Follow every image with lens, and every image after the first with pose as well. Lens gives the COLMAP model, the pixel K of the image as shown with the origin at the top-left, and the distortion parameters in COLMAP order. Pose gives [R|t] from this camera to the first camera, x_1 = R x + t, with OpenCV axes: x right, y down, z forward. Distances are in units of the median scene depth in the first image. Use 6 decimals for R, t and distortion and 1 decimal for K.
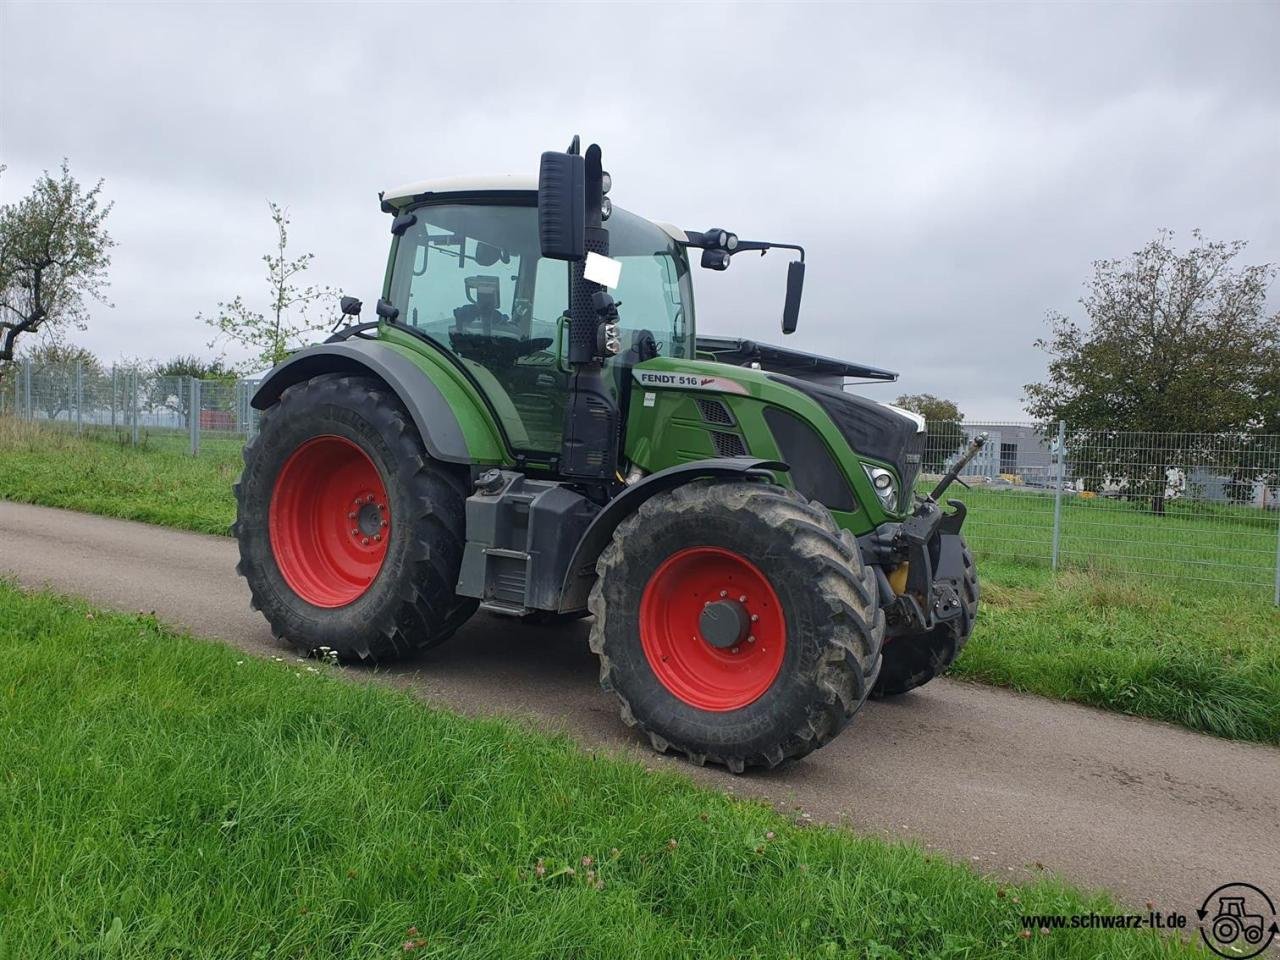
lens RADIAL K [[1021.6, 0, 616.7], [0, 1021.6, 480.3], [0, 0, 1]] dist [0.010569, -0.000230]
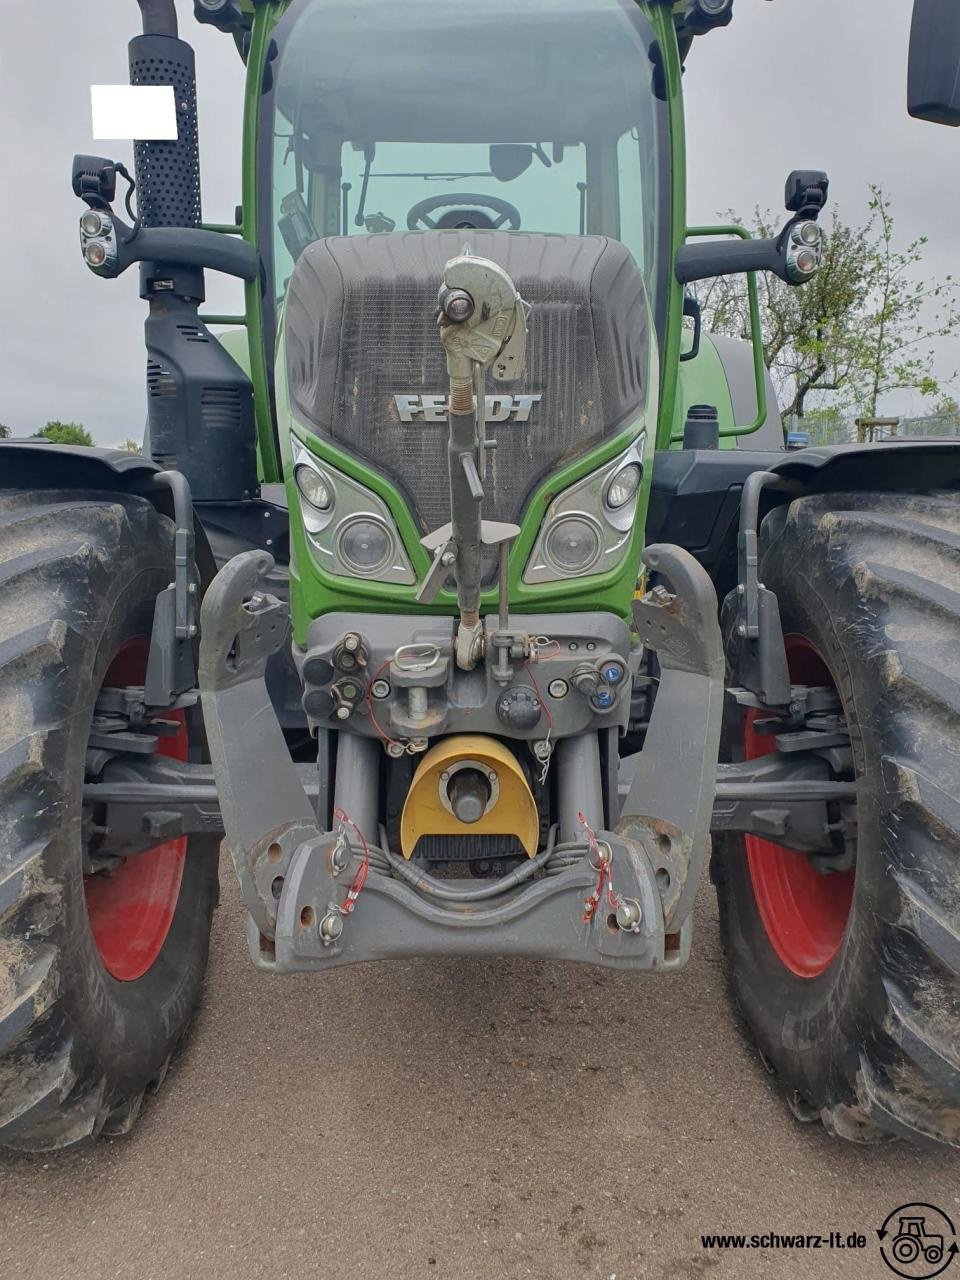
lens RADIAL K [[994.1, 0, 467.4], [0, 994.1, 637.0], [0, 0, 1]] dist [0.025289, -0.005825]
pose [[0.544955, 0.078544, -0.834778, 0.507674], [0.005883, 0.995220, 0.097481, 0.017157], [0.838445, -0.058034, 0.541888, 0.788527]]
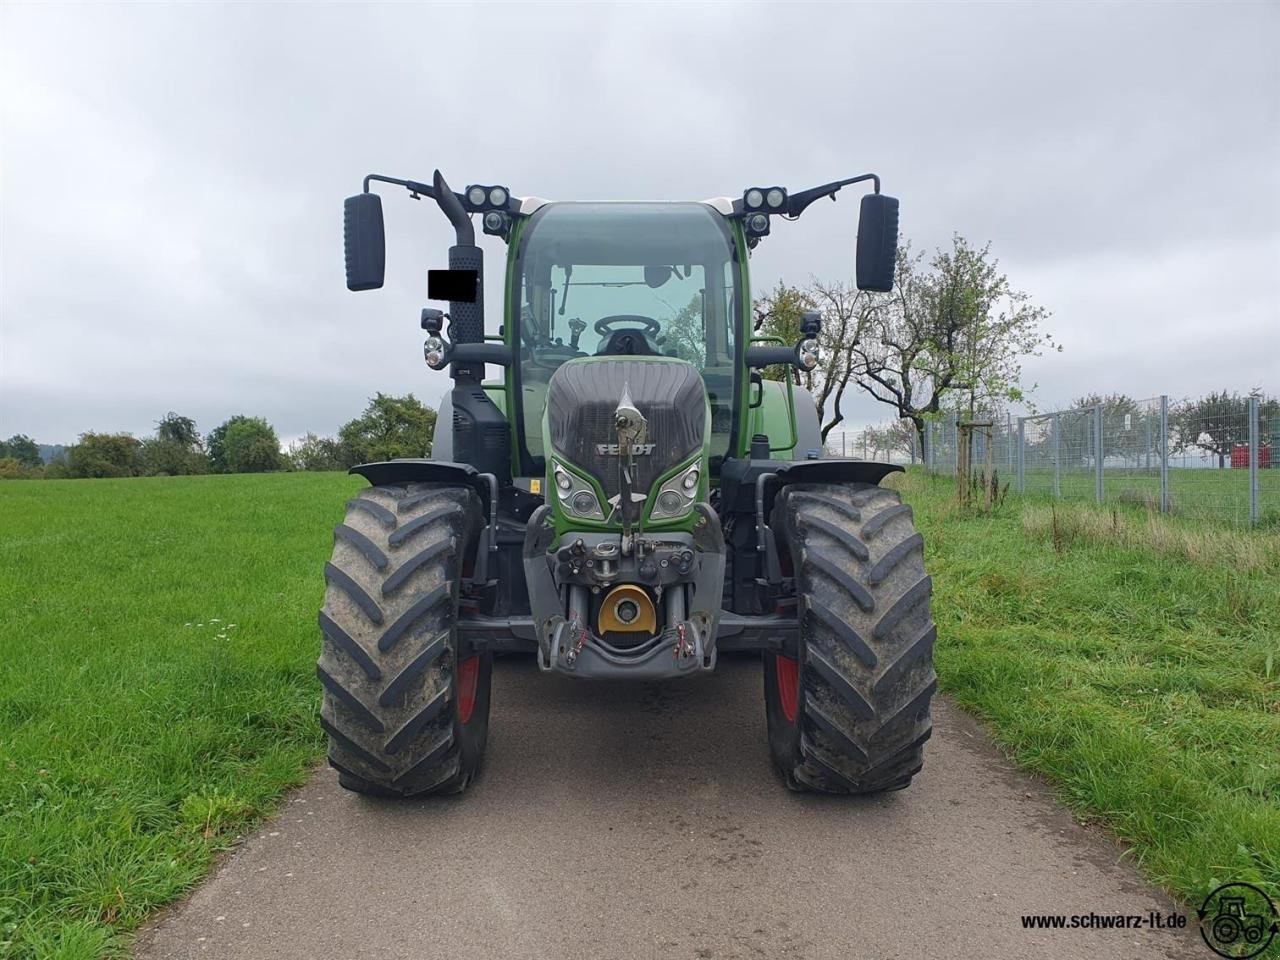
lens RADIAL K [[994.1, 0, 640.0], [0, 994.1, 480.0], [0, 0, 1]] dist [0.025289, -0.005825]
pose [[0.548144, -0.044117, -0.835220, 0.850024], [0.007417, 0.998825, -0.047891, 0.034778], [0.836351, 0.020056, 0.547827, 0.573957]]
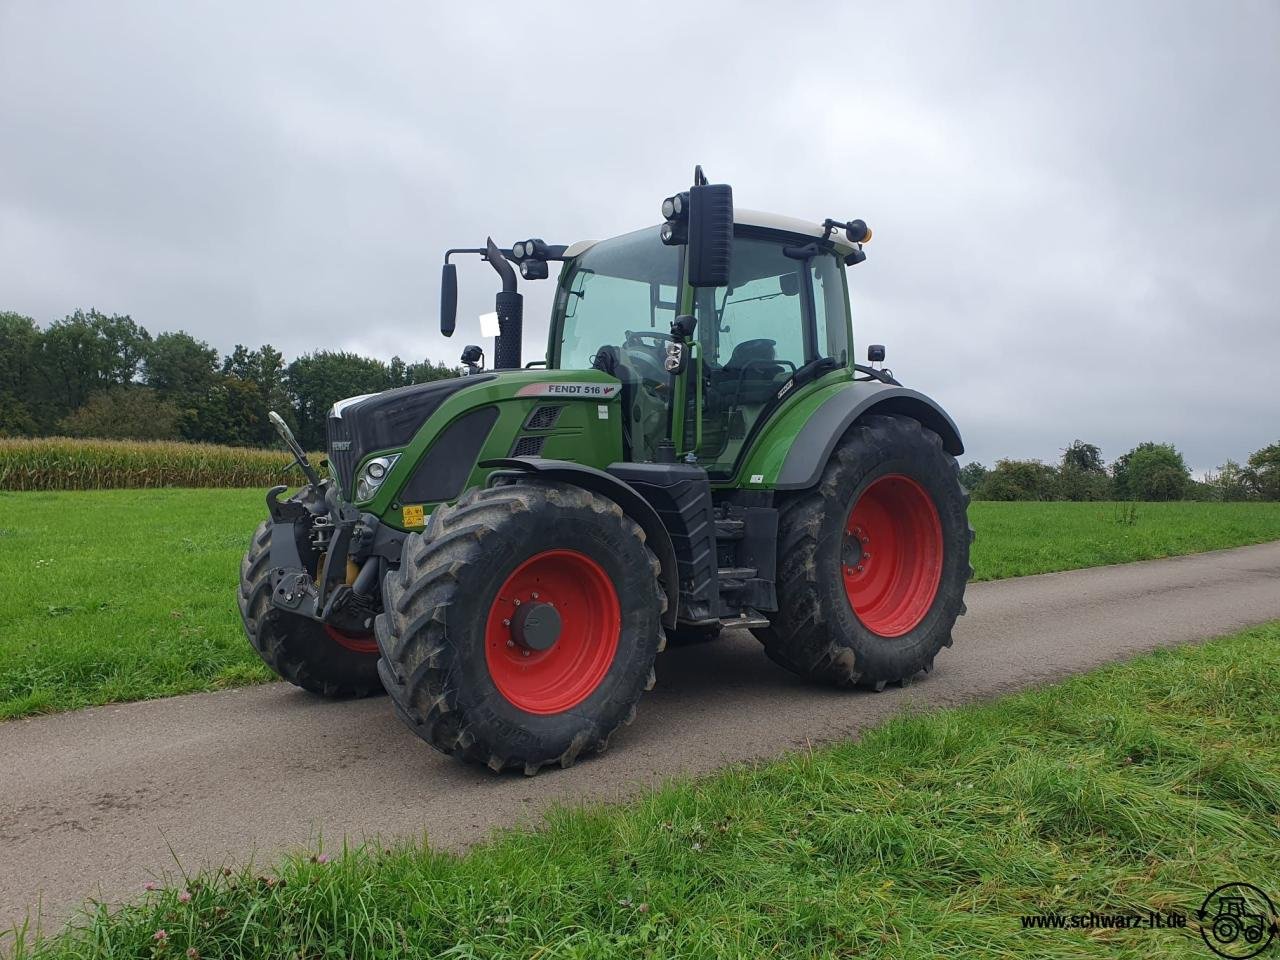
lens RADIAL K [[993.4, 0, 628.6], [0, 993.4, 478.9], [0, 0, 1]] dist [0.026716, -0.006669]
pose [[-0.311332, -0.065626, -0.948032, 1.041907], [-0.077100, 0.996068, -0.043632, 0.027876], [0.947168, 0.059509, -0.315168, 1.478568]]
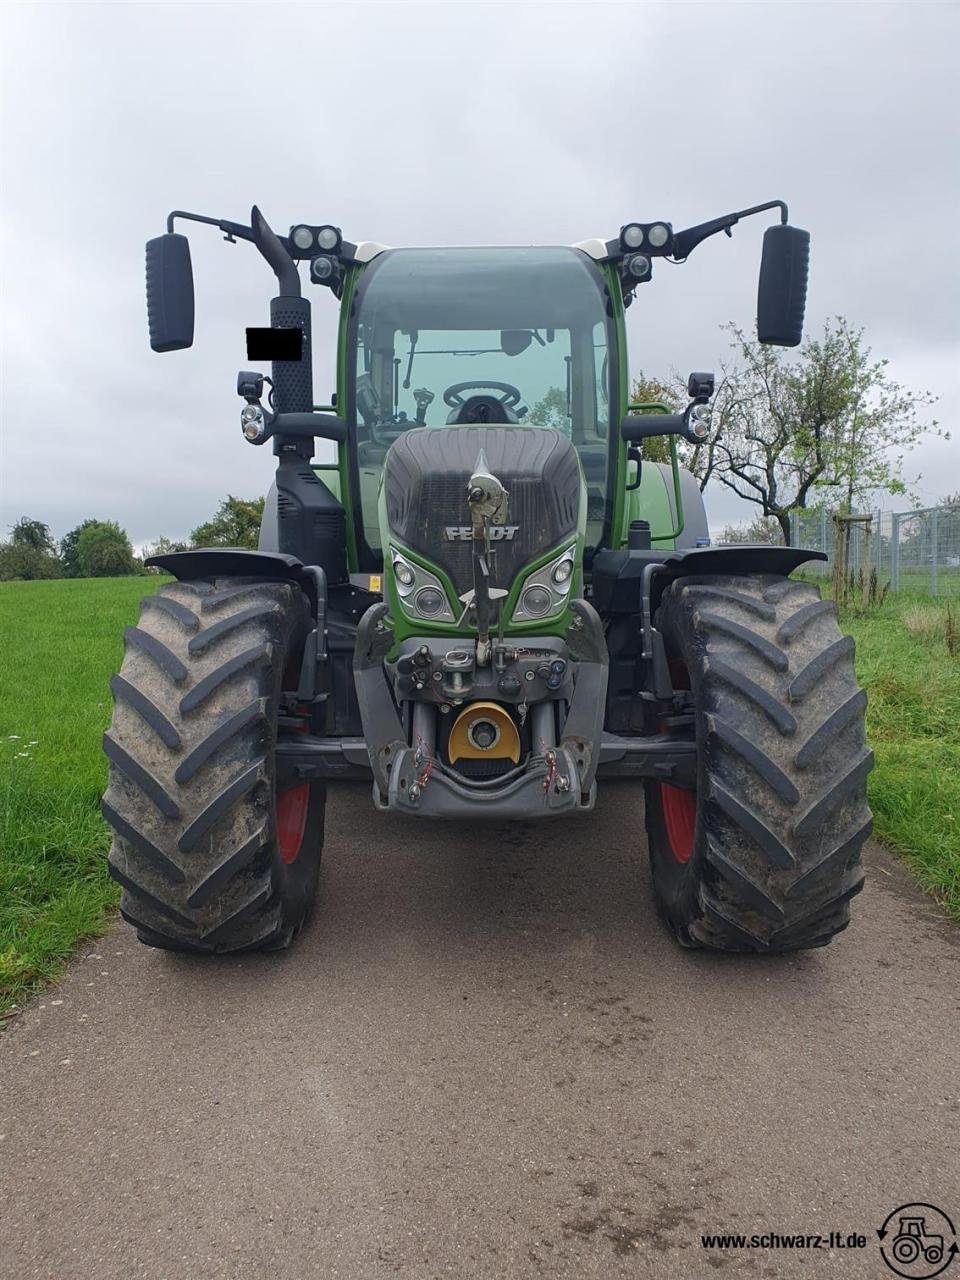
lens RADIAL K [[994.1, 0, 467.4], [0, 994.1, 637.0], [0, 0, 1]] dist [0.025289, -0.005825]
pose [[0.525981, -0.000671, -0.850496, 0.733505], [0.010852, 0.999924, 0.005922, 0.034833], [0.850427, -0.012344, 0.525948, 0.646287]]
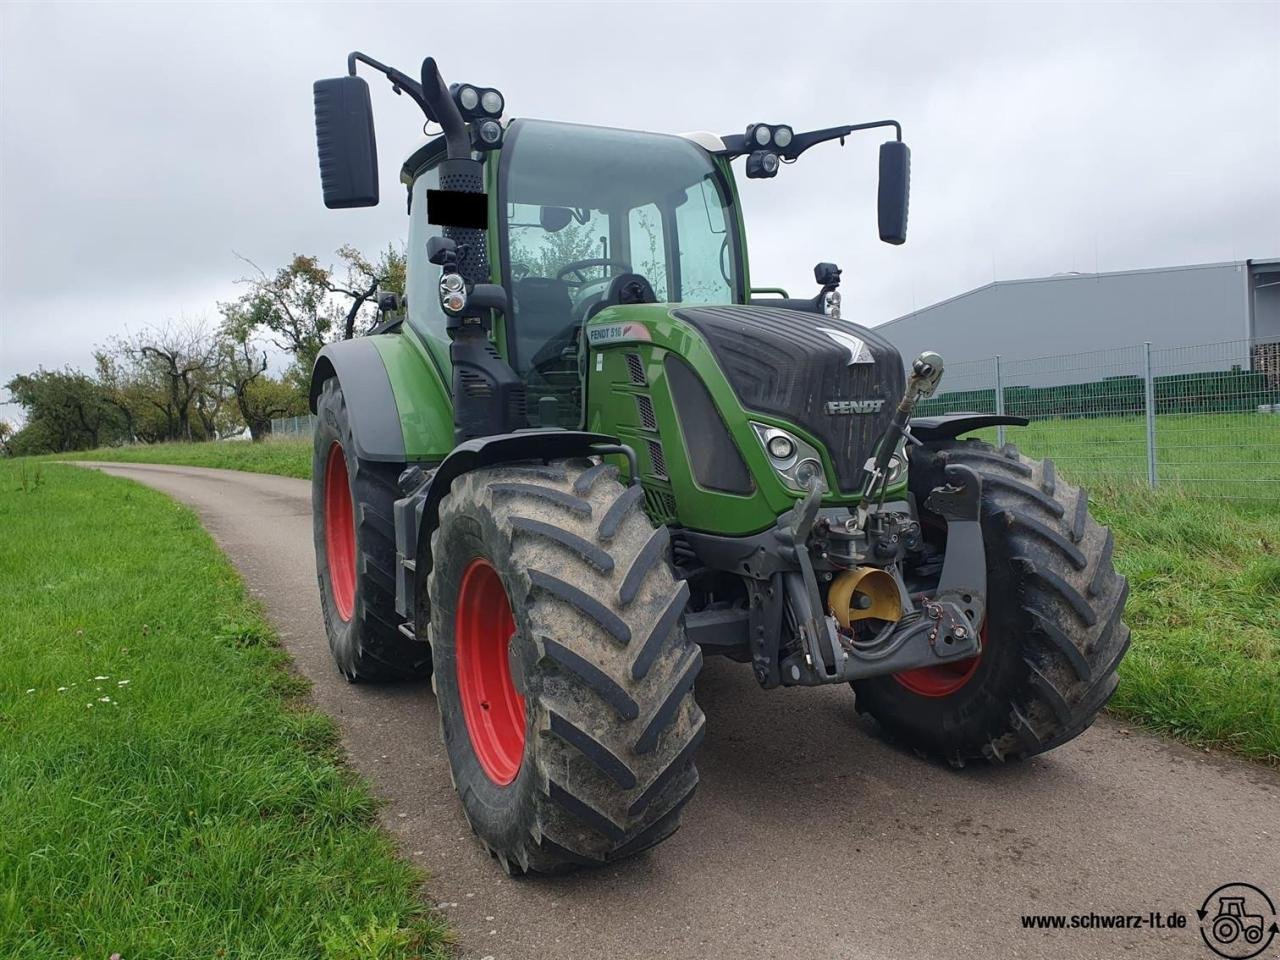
lens RADIAL K [[994.1, 0, 640.0], [0, 994.1, 480.0], [0, 0, 1]] dist [0.025289, -0.005825]
pose [[0.853440, -0.062672, -0.517409, 0.463957], [0.070014, 0.997532, -0.005343, 0.017936], [0.516467, -0.031666, 0.855721, 0.372582]]
